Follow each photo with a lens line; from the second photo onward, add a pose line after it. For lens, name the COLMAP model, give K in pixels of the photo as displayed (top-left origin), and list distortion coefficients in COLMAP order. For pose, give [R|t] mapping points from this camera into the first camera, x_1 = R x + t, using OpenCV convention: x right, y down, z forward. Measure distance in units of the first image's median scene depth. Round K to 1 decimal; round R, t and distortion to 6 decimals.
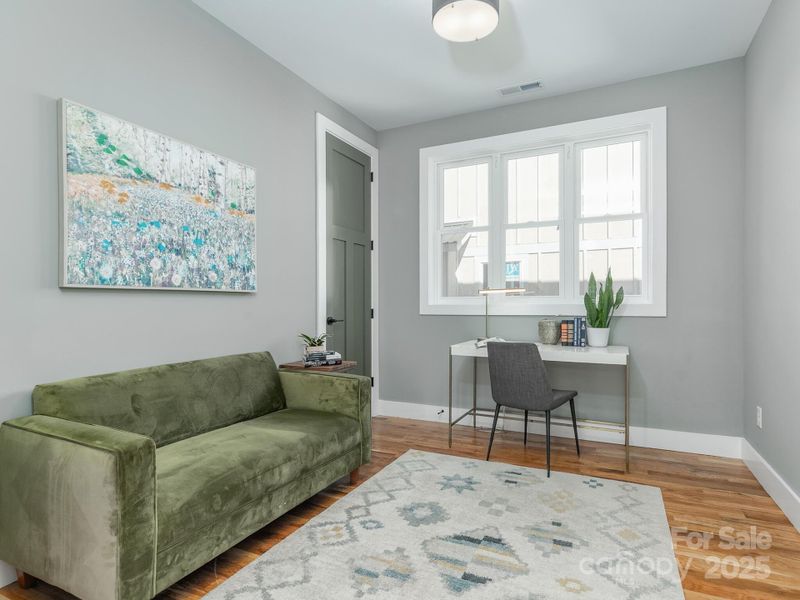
lens RADIAL K [[445.4, 0, 400.0], [0, 445.4, 300.0], [0, 0, 1]] dist [0.003083, -0.000211]
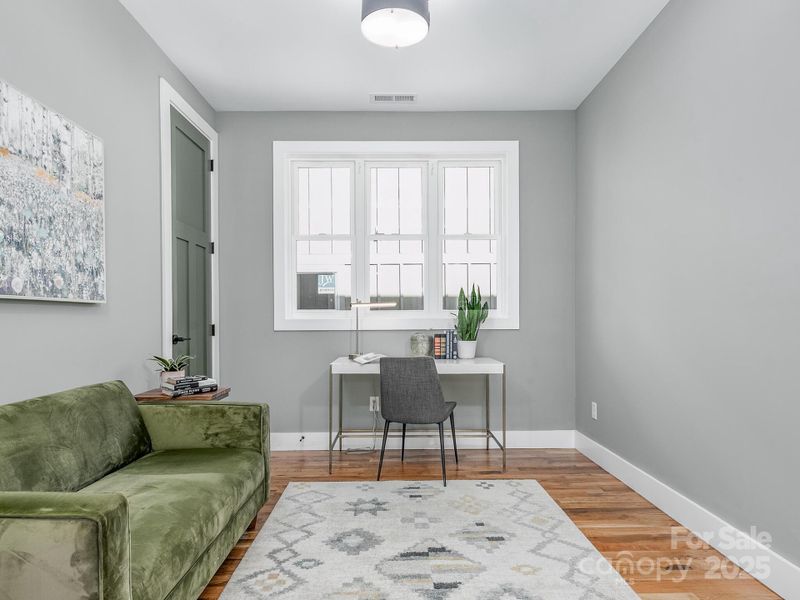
lens RADIAL K [[502.7, 0, 399.6], [0, 502.7, 315.2], [0, 0, 1]] dist [0.001830, -0.000156]
pose [[0.894720, 0.001582, 0.446625, -0.282887], [-0.002459, 0.999996, 0.001385, 0.000572], [-0.446621, -0.002337, 0.894720, 0.008676]]
